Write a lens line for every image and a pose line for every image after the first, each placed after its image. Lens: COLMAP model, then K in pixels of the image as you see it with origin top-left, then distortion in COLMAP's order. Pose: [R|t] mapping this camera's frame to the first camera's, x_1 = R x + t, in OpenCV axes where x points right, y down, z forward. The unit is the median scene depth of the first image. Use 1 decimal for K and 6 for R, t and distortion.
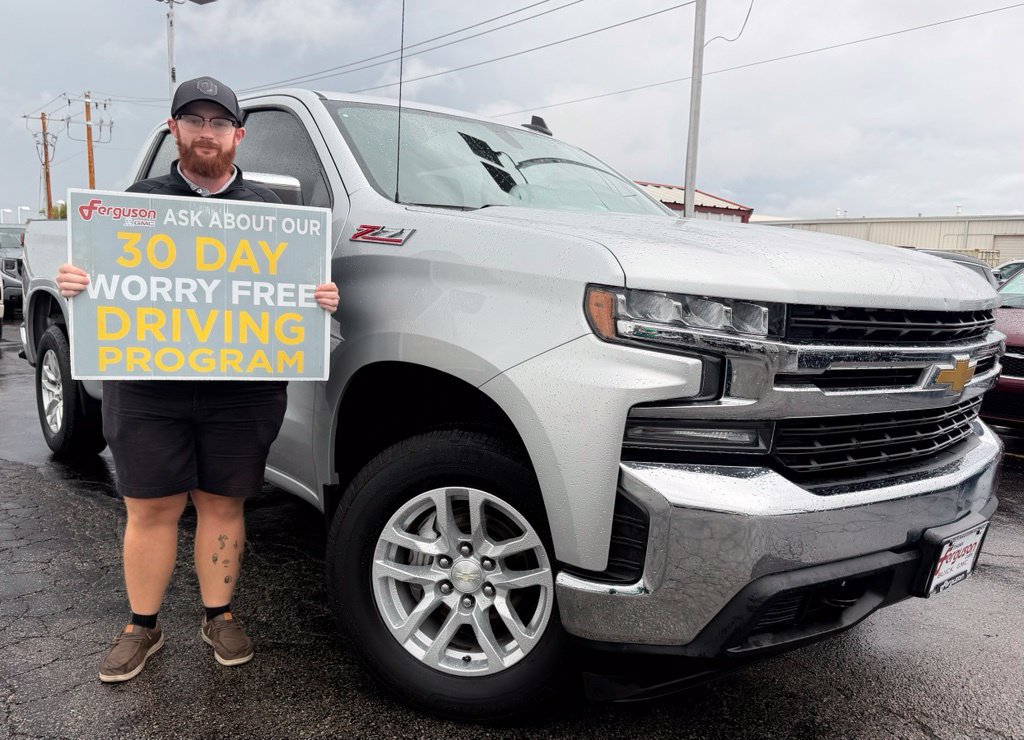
lens RADIAL K [[794.5, 0, 516.4], [0, 794.5, 393.4], [0, 0, 1]] dist [0.057253, -0.020216]
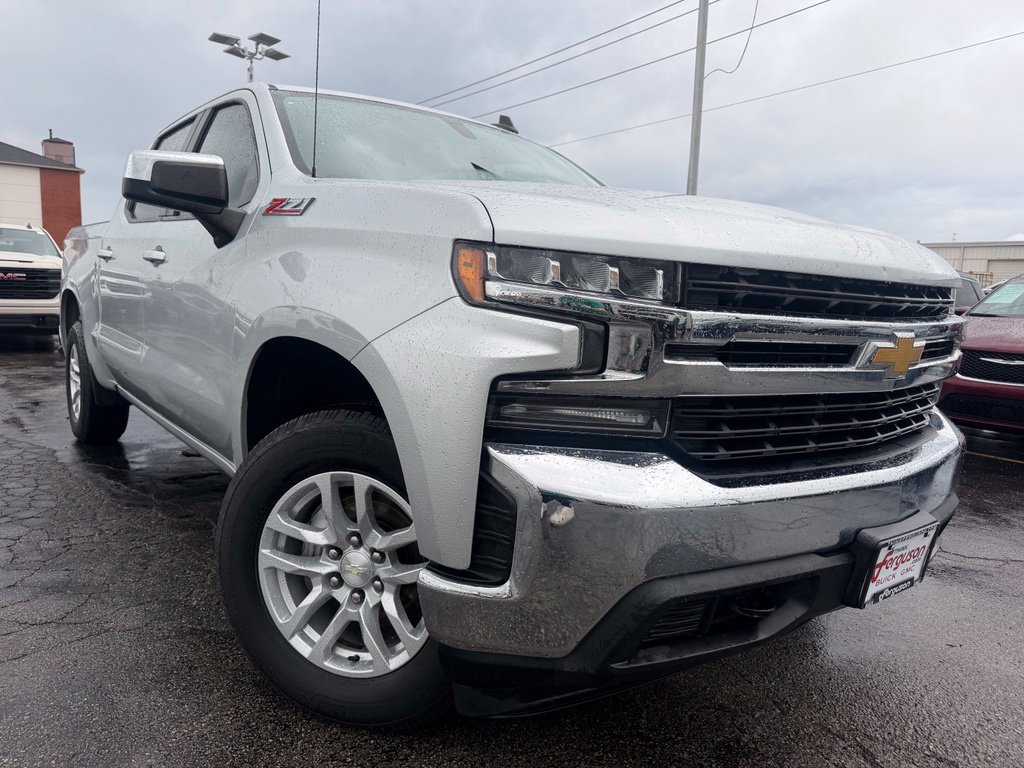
lens RADIAL K [[693.1, 0, 509.1], [0, 693.1, 388.3], [0, 0, 1]] dist [0.061490, -0.020861]
pose [[0.998021, 0.012466, -0.061633, 0.168063], [-0.013425, 0.999795, -0.015170, 0.030839], [0.061431, 0.015967, 0.997984, 0.205271]]
